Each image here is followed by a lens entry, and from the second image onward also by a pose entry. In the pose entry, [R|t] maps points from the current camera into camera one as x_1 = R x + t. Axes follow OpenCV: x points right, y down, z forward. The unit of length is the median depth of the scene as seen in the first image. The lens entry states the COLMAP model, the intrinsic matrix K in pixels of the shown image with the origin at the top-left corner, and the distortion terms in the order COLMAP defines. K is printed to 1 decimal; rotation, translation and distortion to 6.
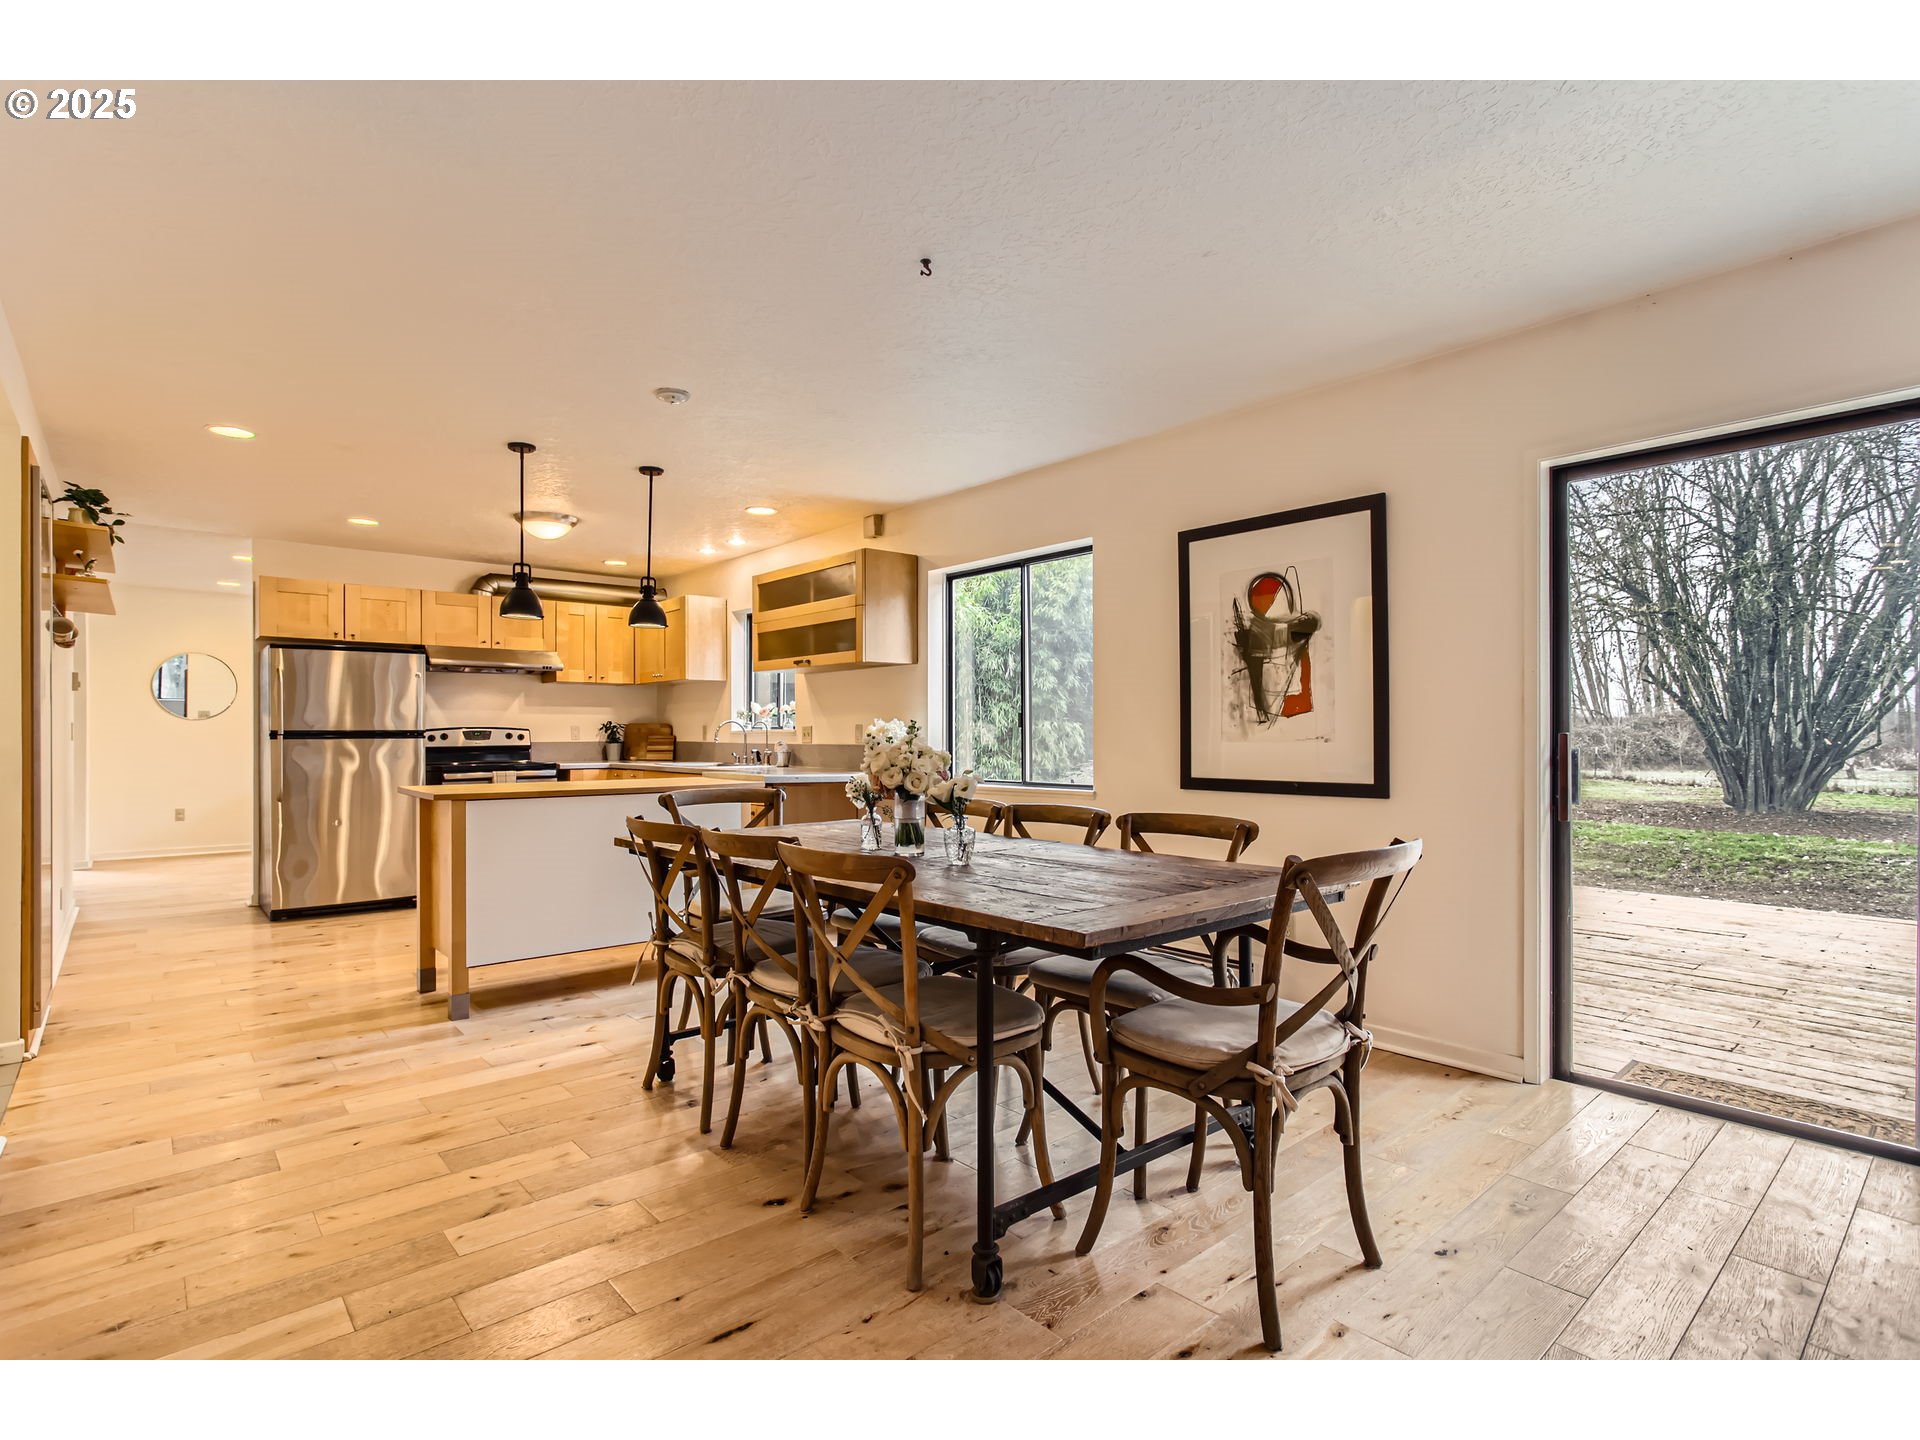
lens RADIAL K [[951.9, 0, 958.9], [0, 951.9, 731.2], [0, 0, 1]] dist [-0.025015, 0.016316]
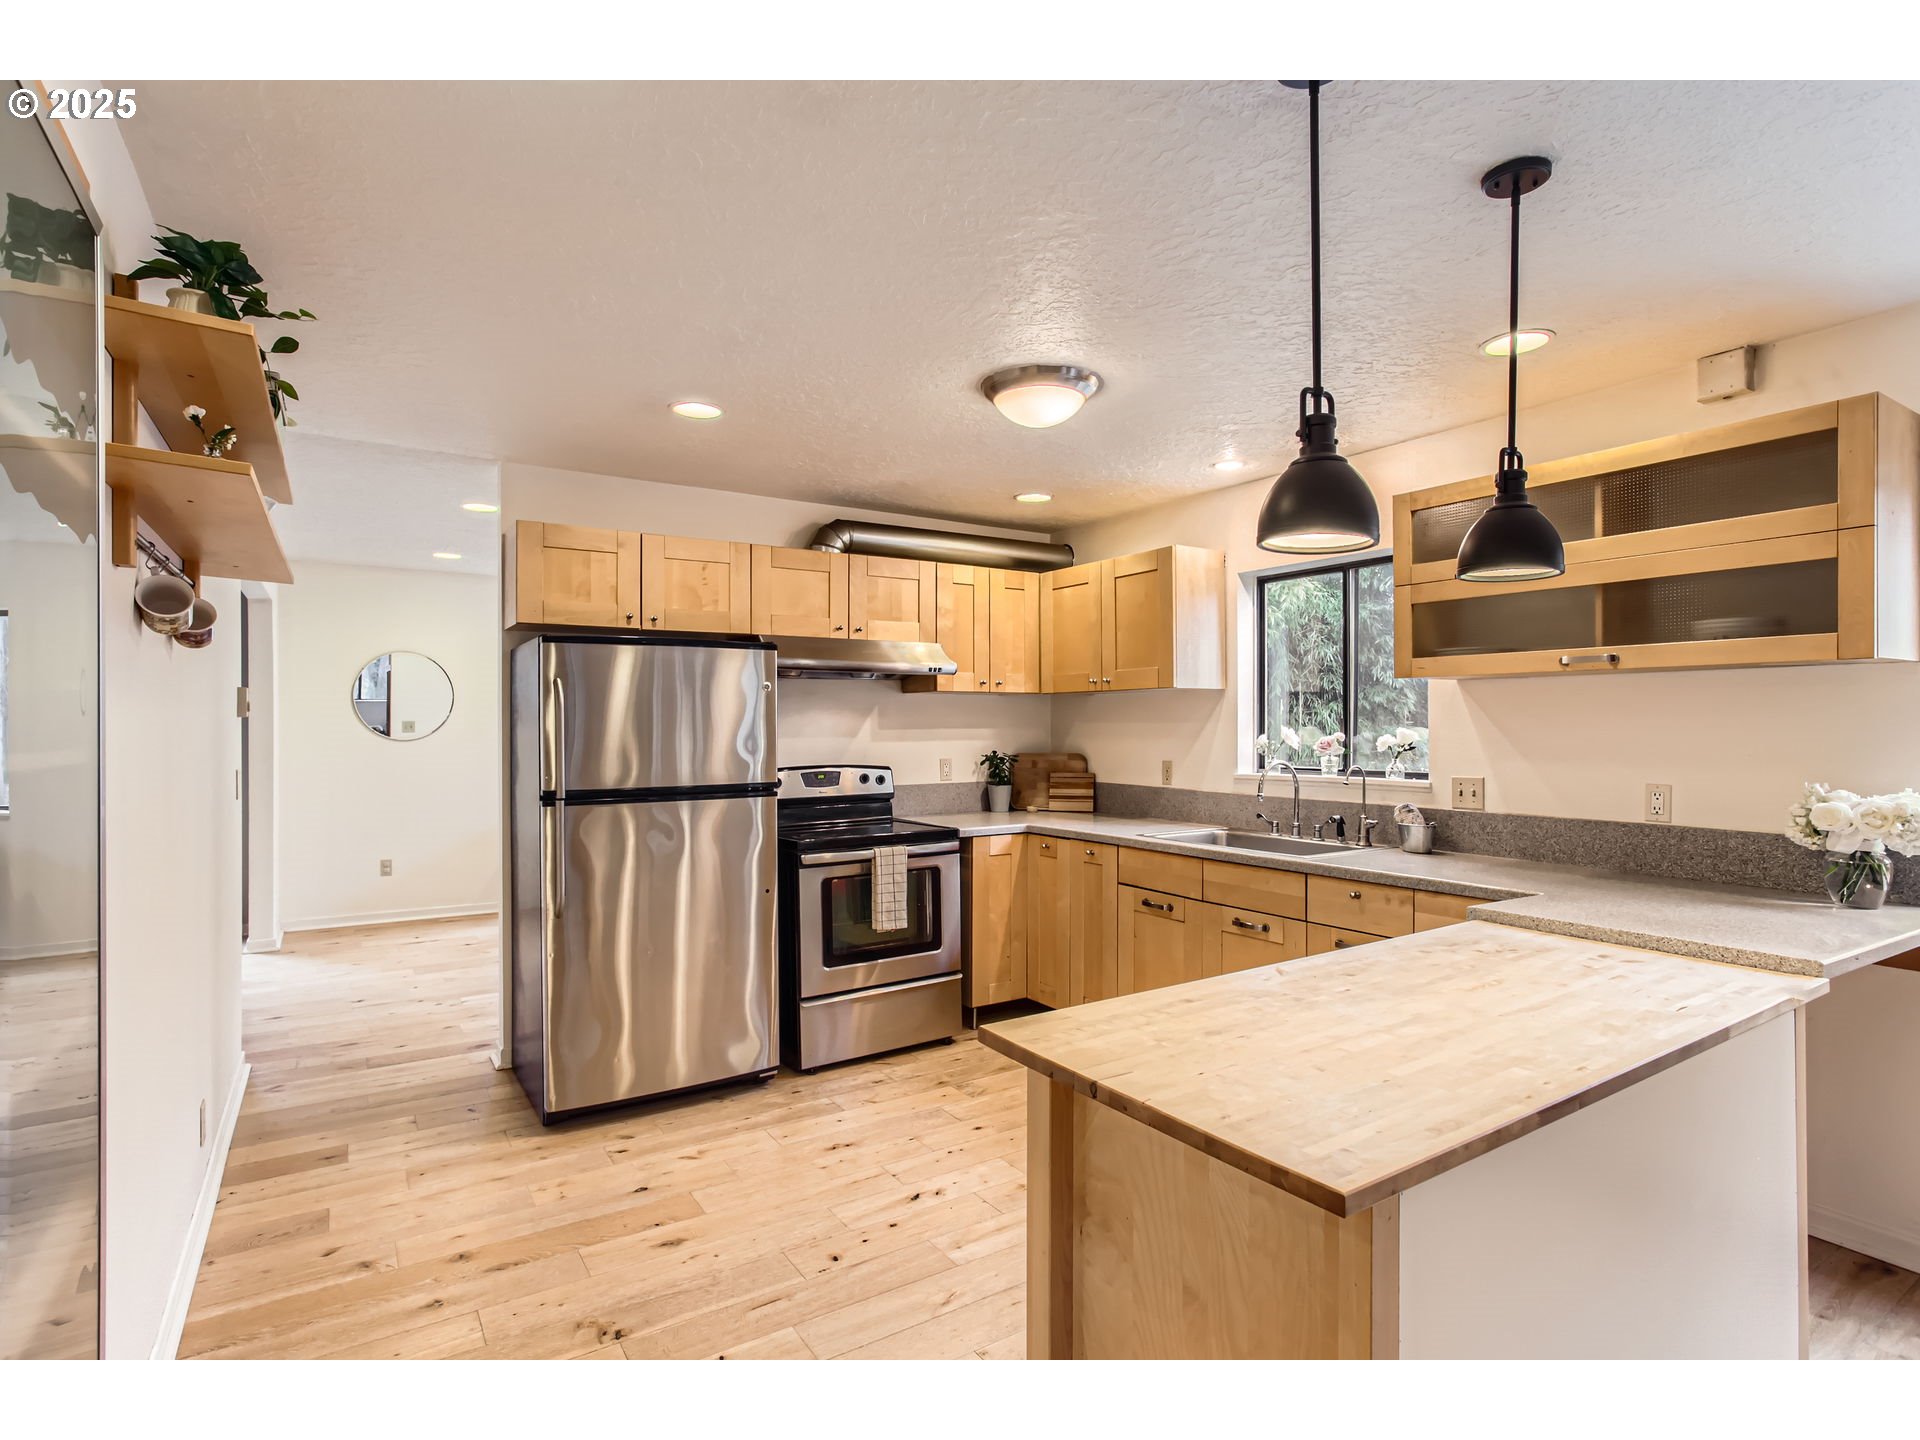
lens RADIAL K [[951.9, 0, 943.7], [0, 951.9, 719.1], [0, 0, 1]] dist [-0.025015, 0.016316]
pose [[0.989105, -0.001309, -0.147205, -0.373359], [0.001164, 0.999999, -0.001066, -0.038068], [0.147207, 0.000883, 0.989105, 0.434322]]
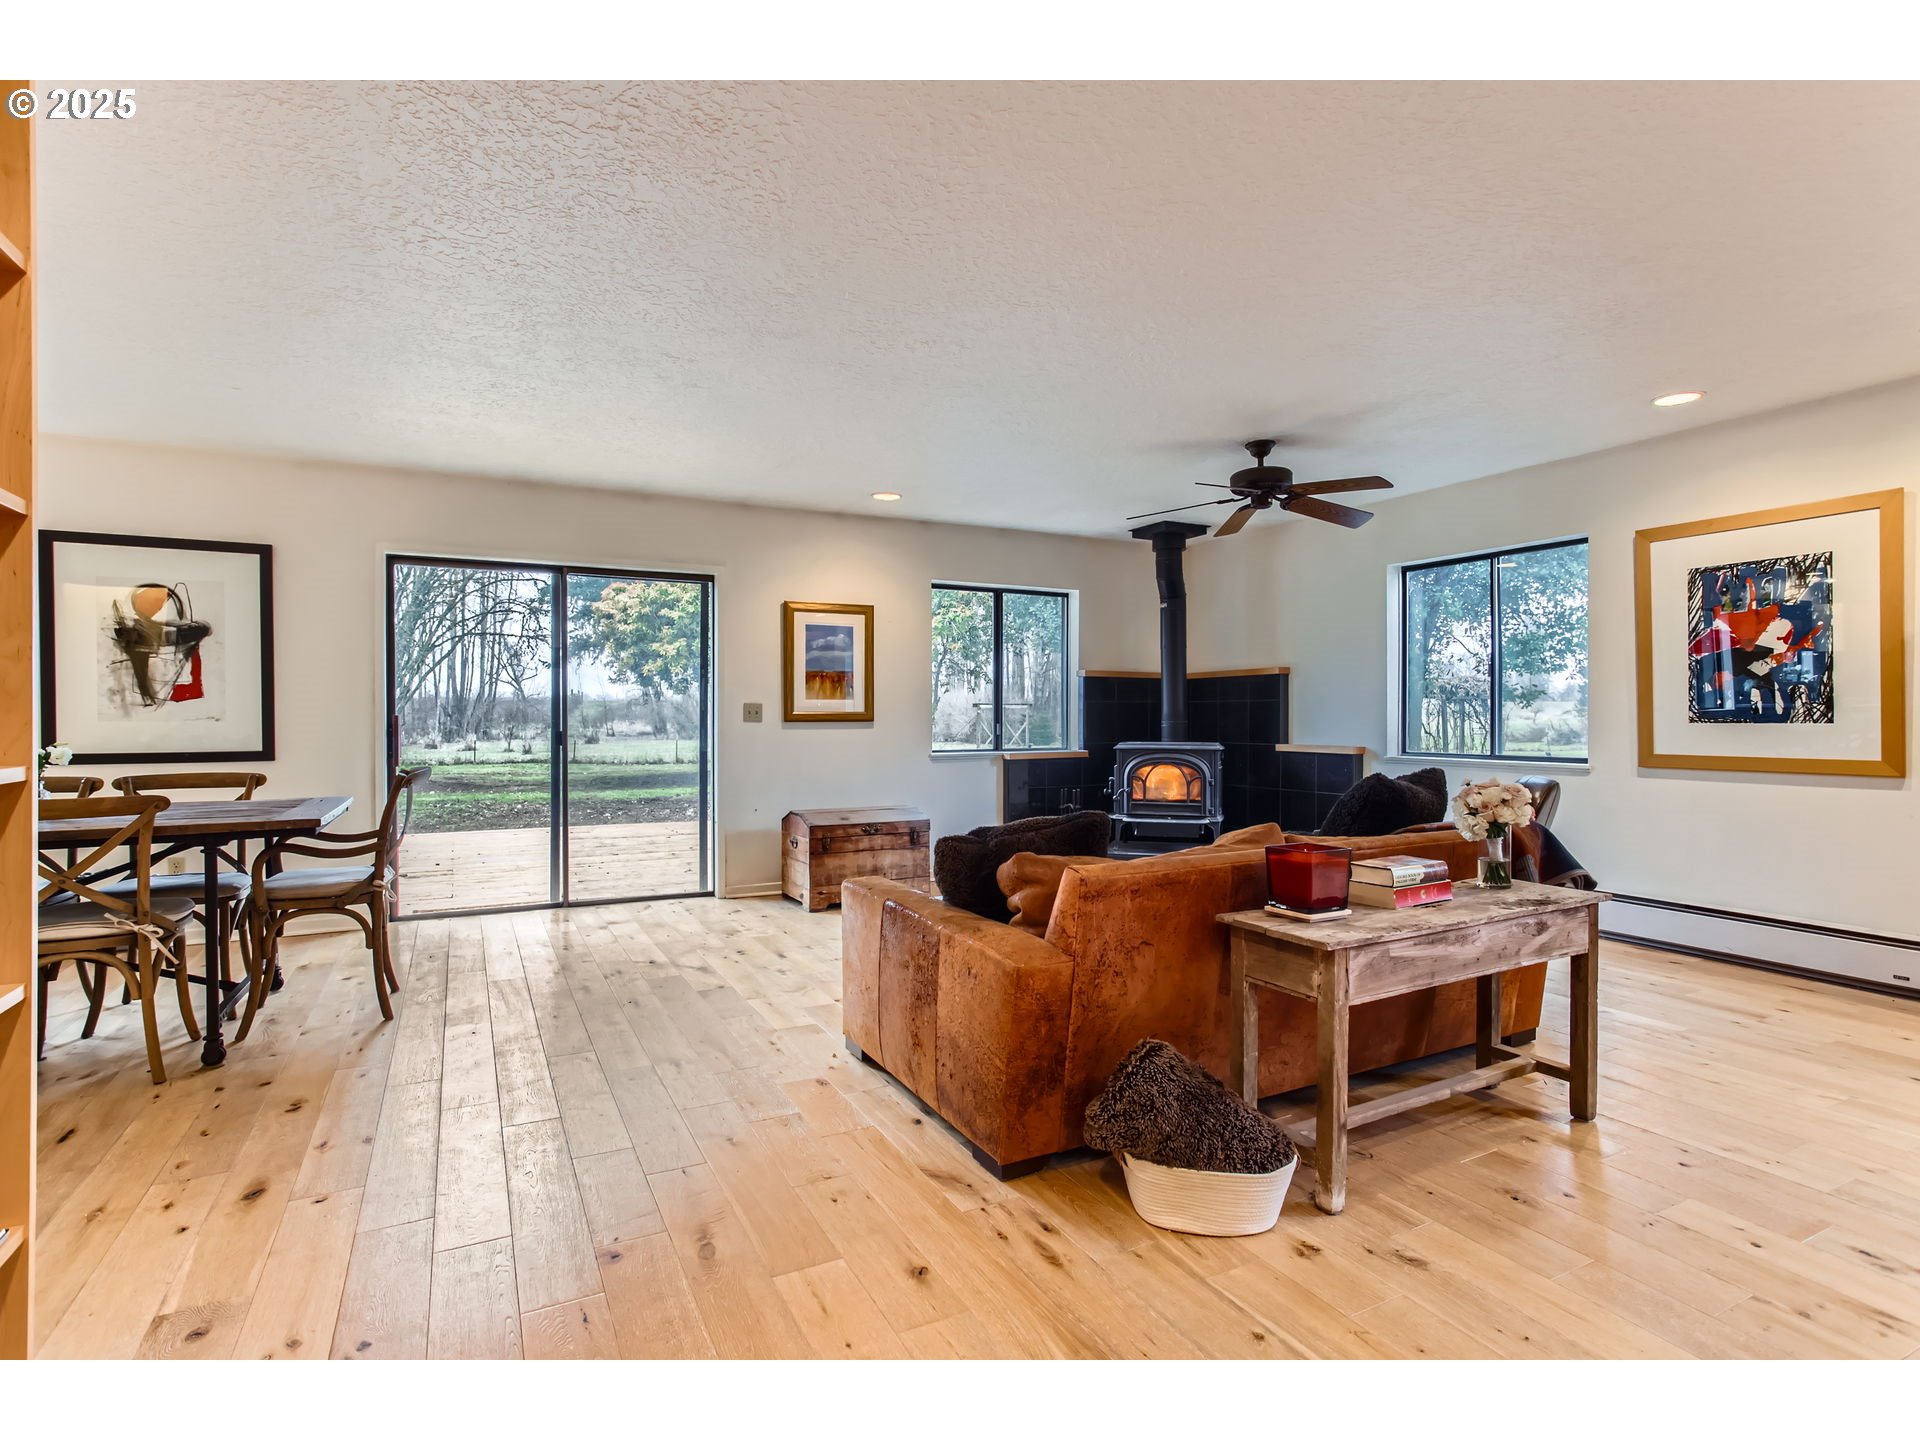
lens RADIAL K [[951.9, 0, 948.1], [0, 951.9, 726.4], [0, 0, 1]] dist [-0.025015, 0.016316]
pose [[0.244621, -0.009507, 0.969572, -0.370367], [-0.002514, 0.999942, 0.010439, 0.001668], [-0.969615, -0.004991, 0.244583, -0.182660]]
